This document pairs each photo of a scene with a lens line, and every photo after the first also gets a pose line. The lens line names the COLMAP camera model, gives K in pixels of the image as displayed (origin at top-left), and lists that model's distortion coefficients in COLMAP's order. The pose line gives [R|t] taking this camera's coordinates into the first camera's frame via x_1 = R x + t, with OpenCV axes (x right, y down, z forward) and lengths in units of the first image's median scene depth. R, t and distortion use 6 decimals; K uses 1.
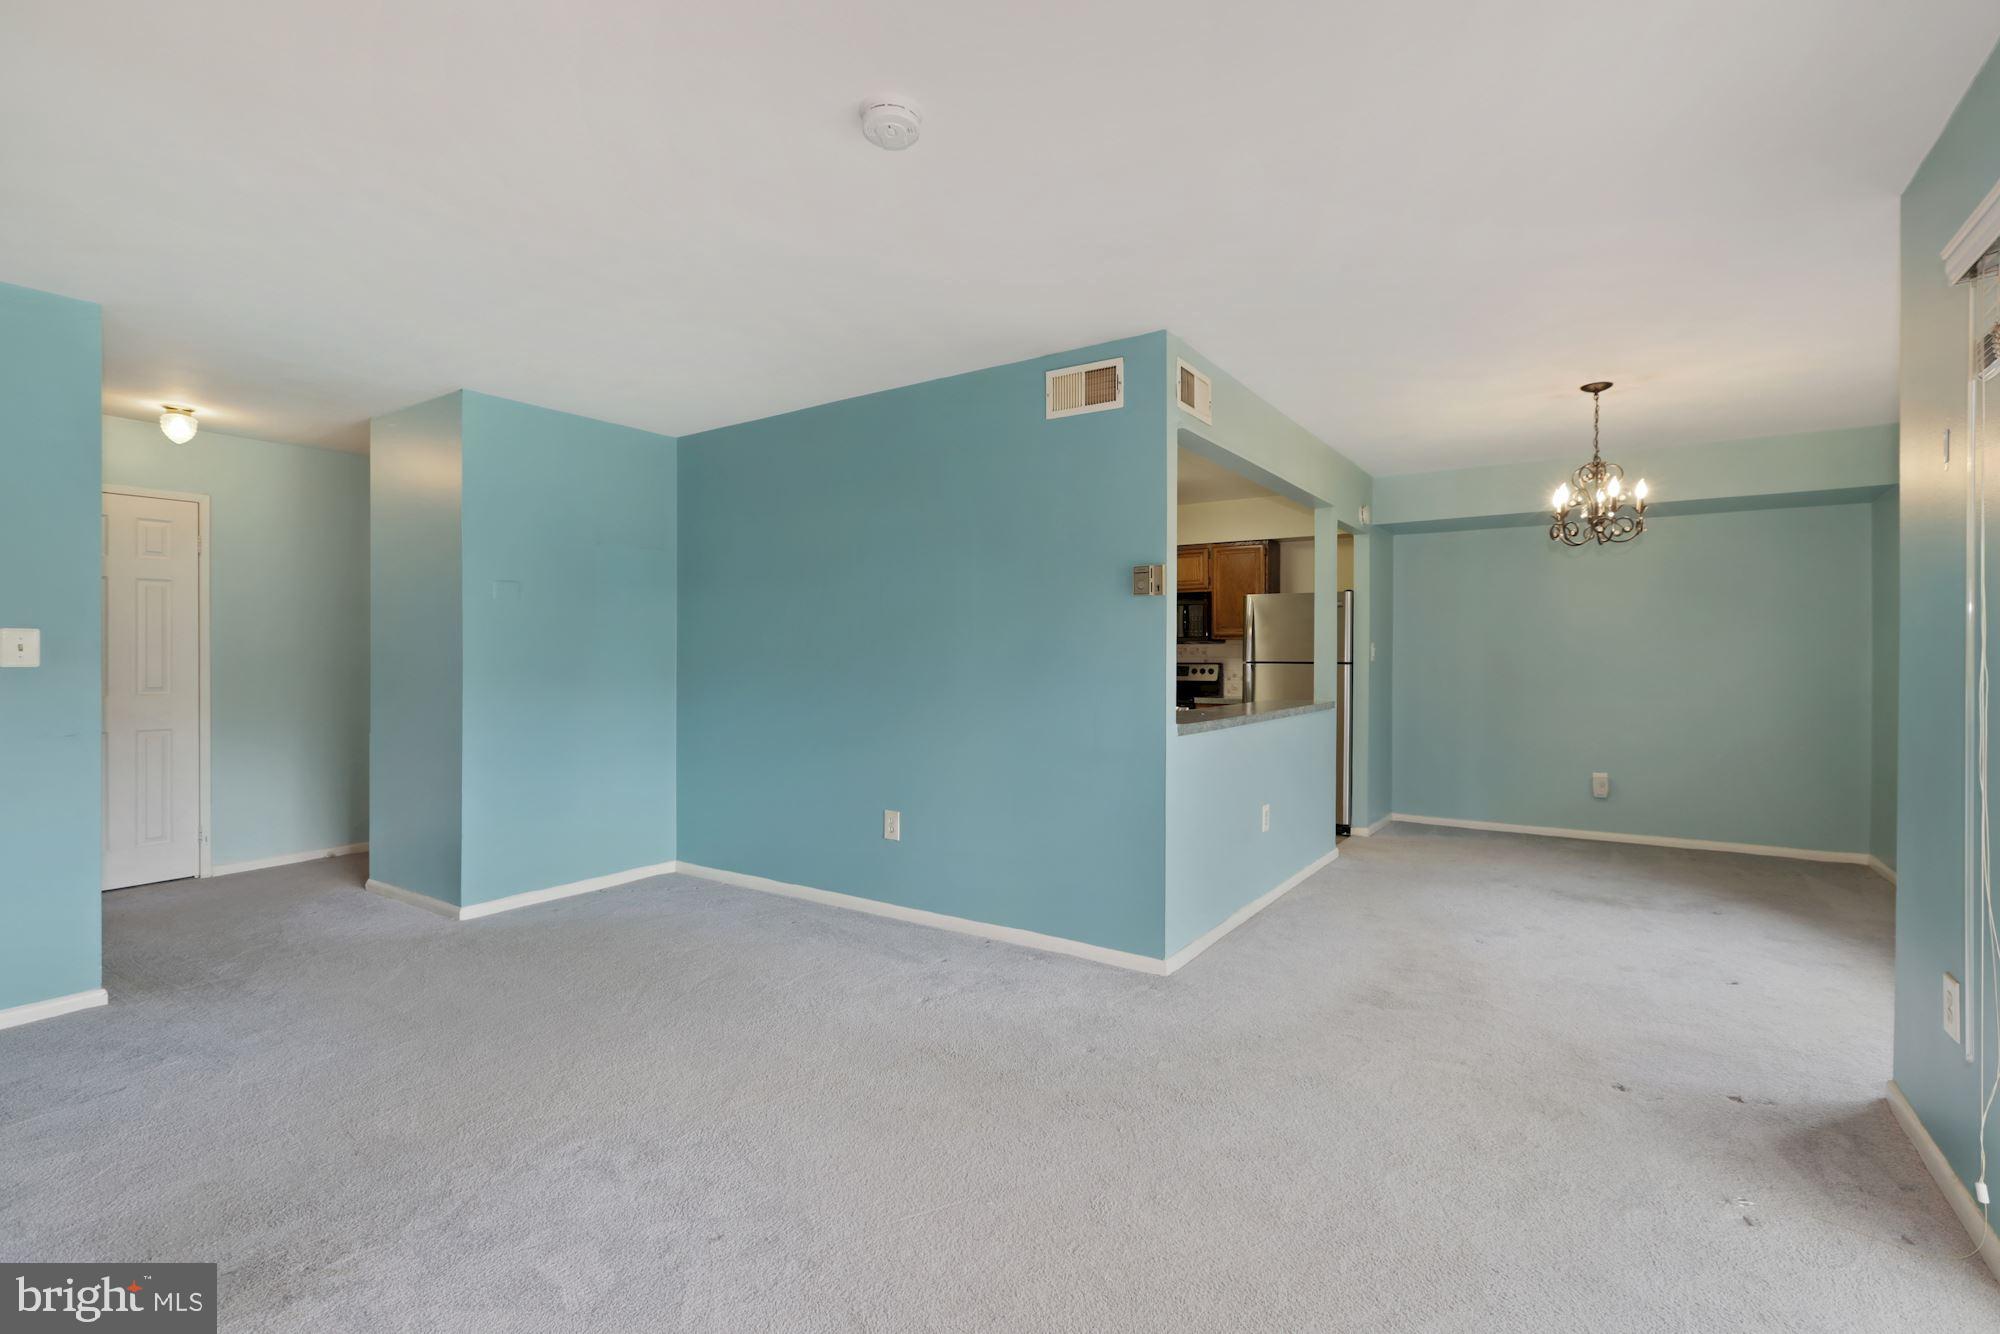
lens RADIAL K [[887.7, 0, 1005.5], [0, 887.7, 660.3], [0, 0, 1]] dist [0.001585, 0.000576]
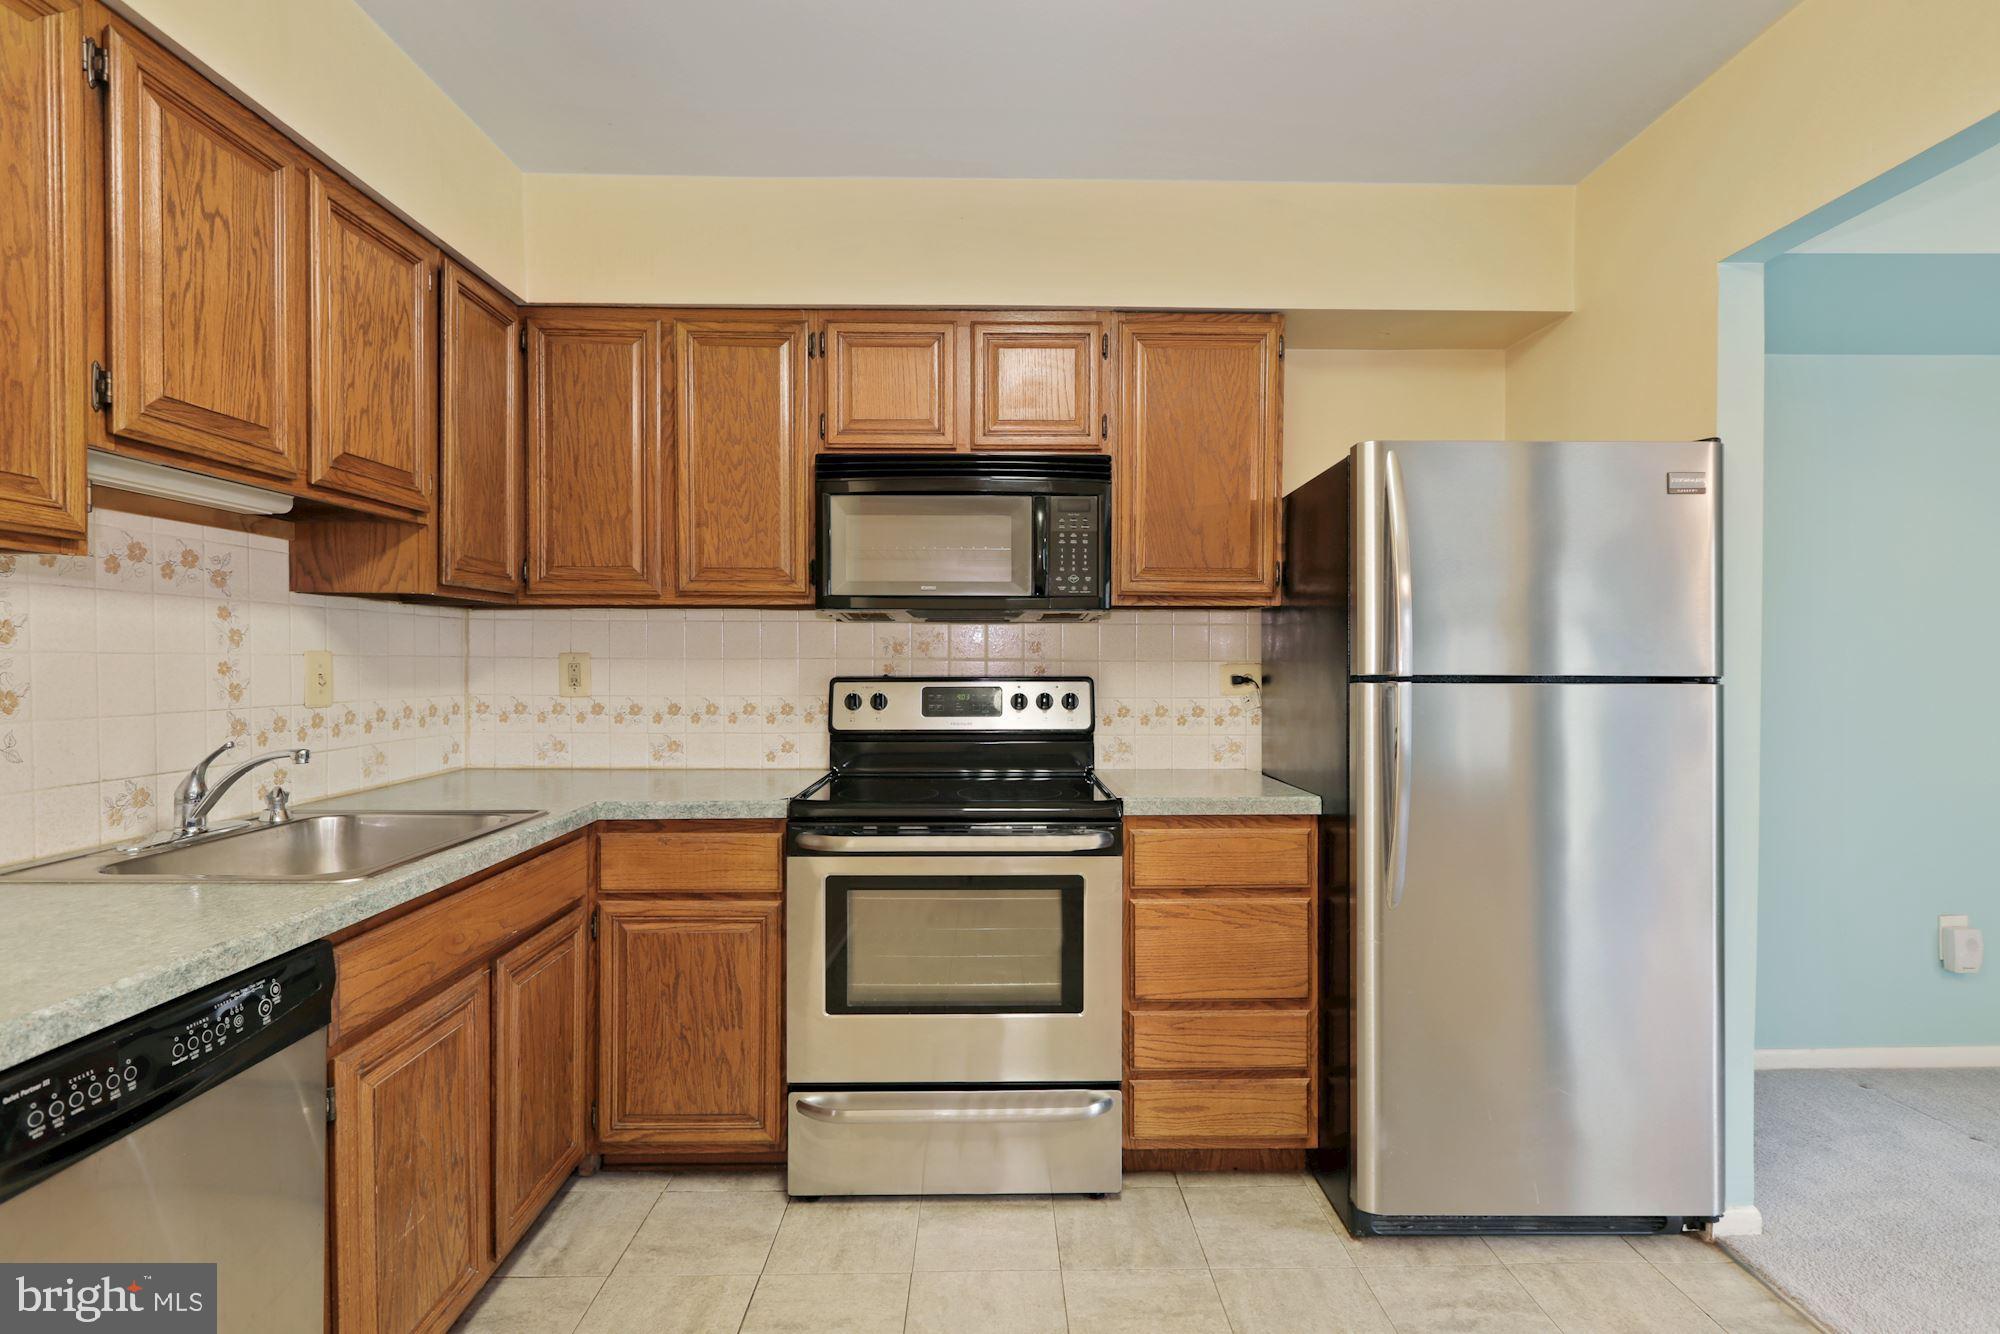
lens RADIAL K [[936.9, 0, 1006.5], [0, 936.9, 675.5], [0, 0, 1]] dist [0.002658, 0.000077]
pose [[0.812938, -0.008748, 0.582285, -0.000364], [0.002556, 0.999931, 0.011454, -0.002381], [-0.582345, -0.007823, 0.812904, 0.880864]]
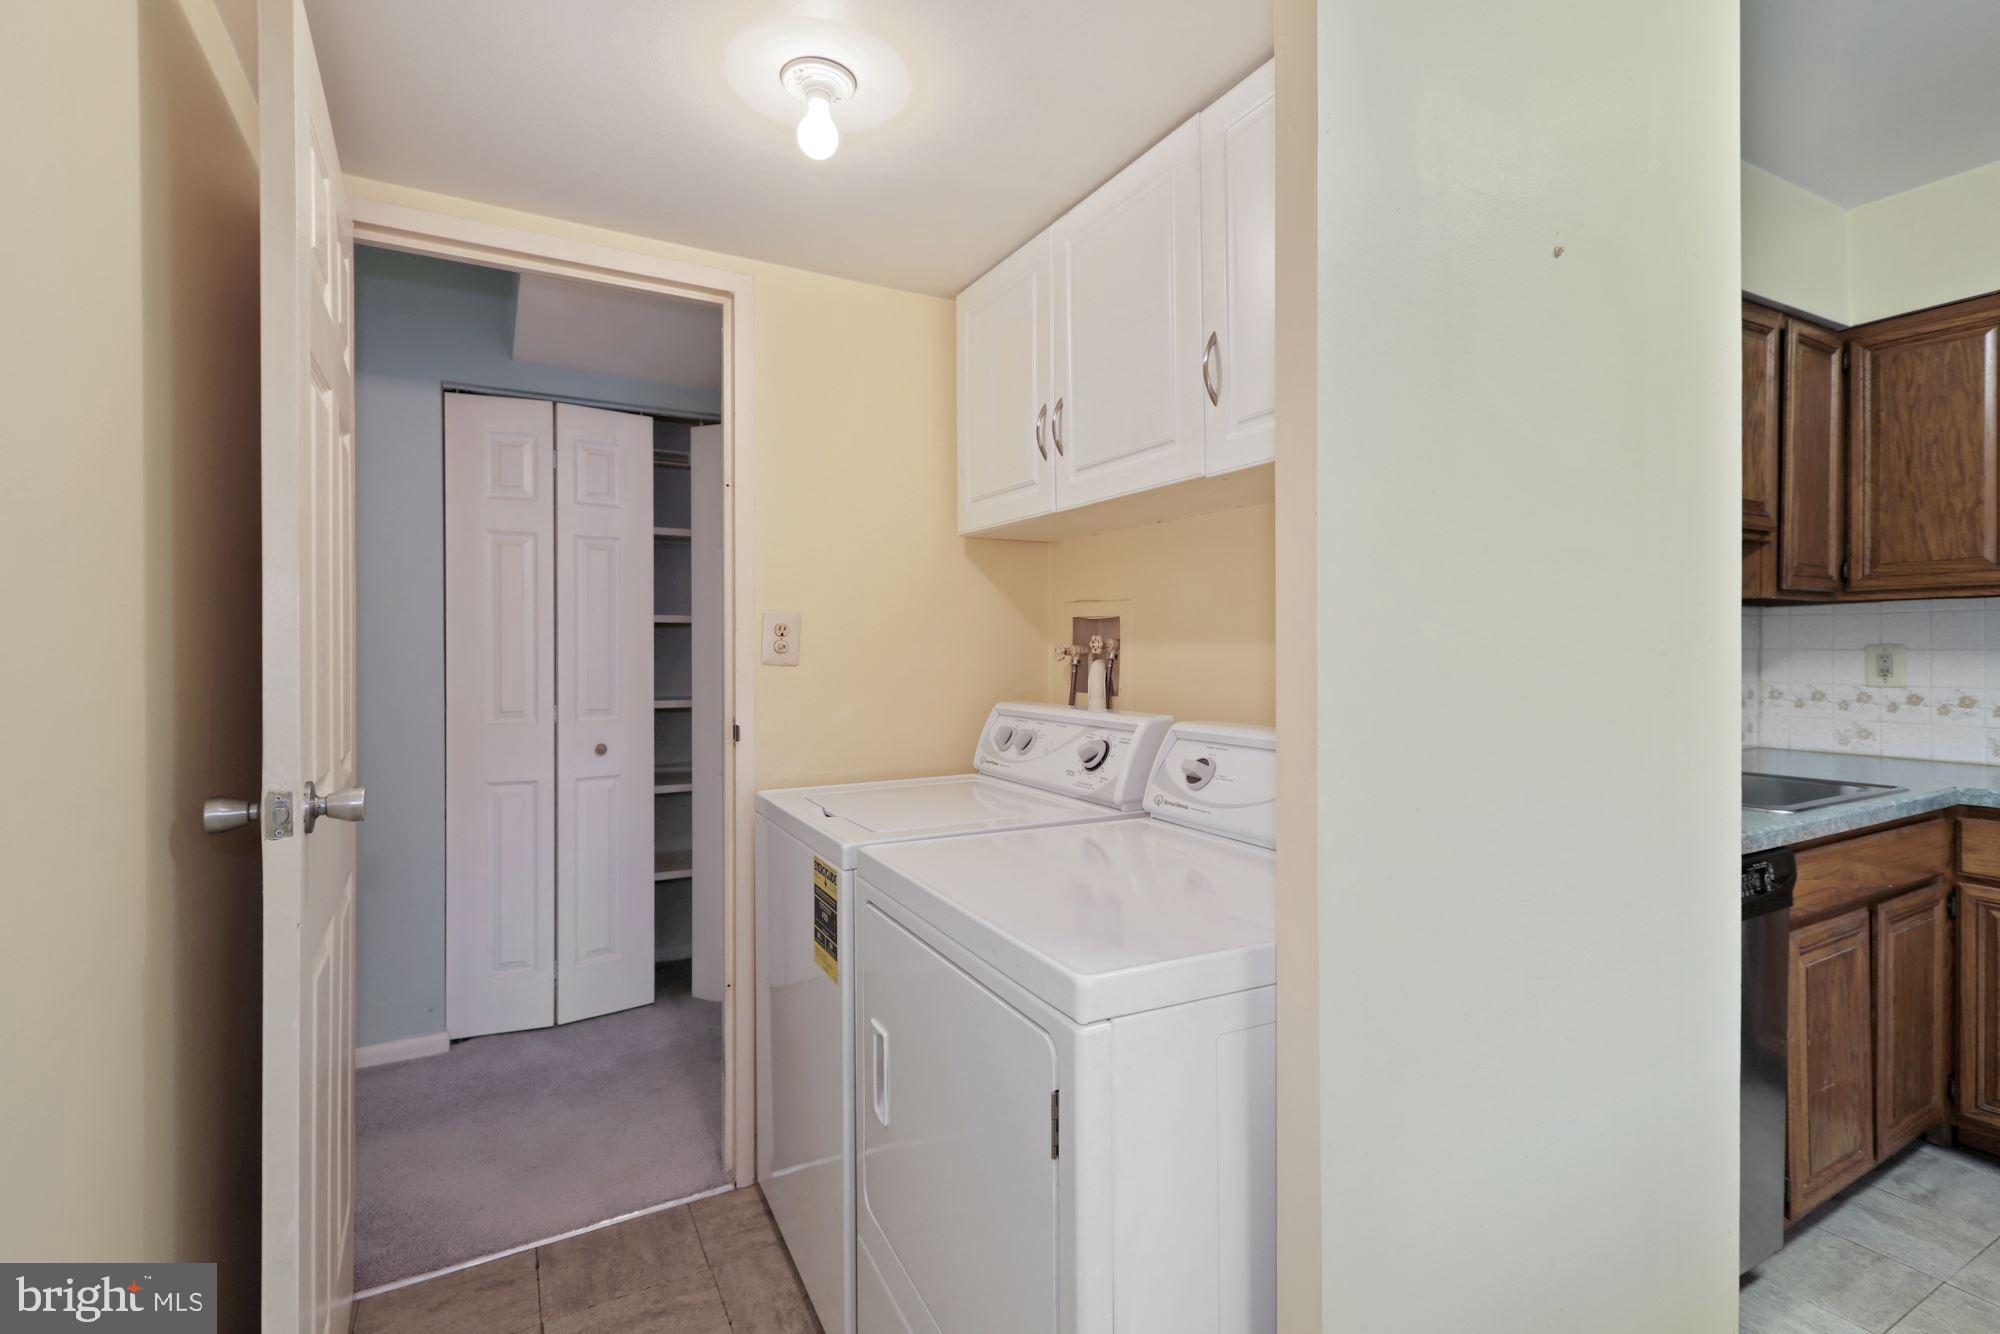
lens RADIAL K [[916.3, 0, 997.2], [0, 916.3, 653.7], [0, 0, 1]] dist [0.003056, 0.000971]
pose [[0.893773, -0.002427, -0.448513, -0.095981], [0.000709, 0.999992, -0.003998, -0.002496], [0.448519, 0.003256, 0.893767, 0.762776]]
